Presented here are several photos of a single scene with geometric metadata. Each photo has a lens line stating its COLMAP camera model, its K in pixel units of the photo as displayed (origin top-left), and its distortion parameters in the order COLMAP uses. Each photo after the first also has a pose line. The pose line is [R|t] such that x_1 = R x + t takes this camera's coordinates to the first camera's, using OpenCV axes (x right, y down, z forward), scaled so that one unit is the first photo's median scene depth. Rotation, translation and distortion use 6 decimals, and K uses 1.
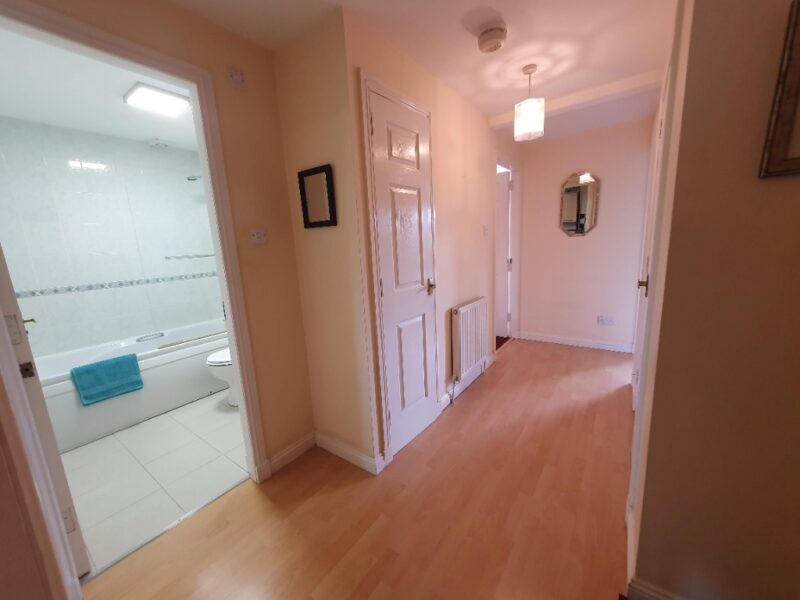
lens RADIAL K [[316.3, 0, 401.9], [0, 316.3, 300.7], [0, 0, 1]] dist [0.001383, 0.001077]
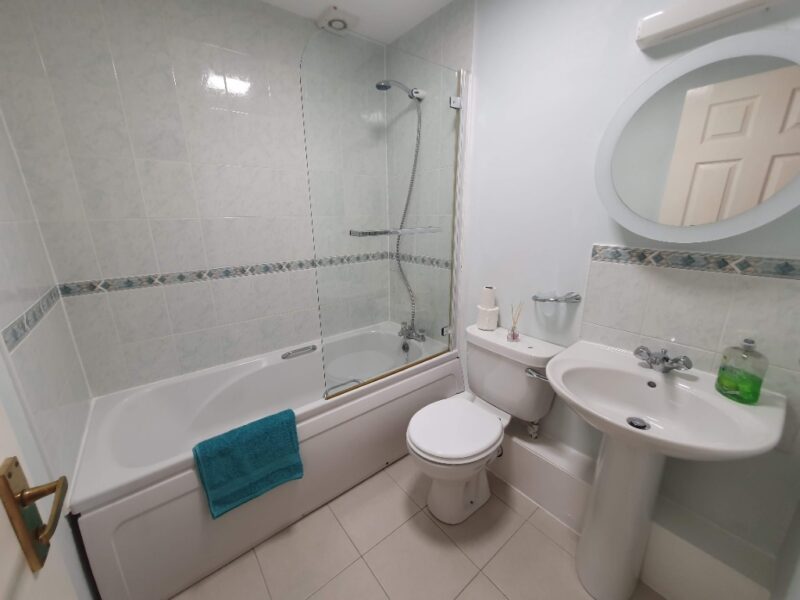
lens RADIAL K [[316.3, 0, 396.8], [0, 316.3, 300.5], [0, 0, 1]] dist [0.001383, 0.001077]
pose [[0.960285, 0.107555, -0.257460, -0.552450], [-0.084451, 0.991477, 0.099205, -0.085113], [0.265936, -0.073522, 0.961183, 0.542238]]
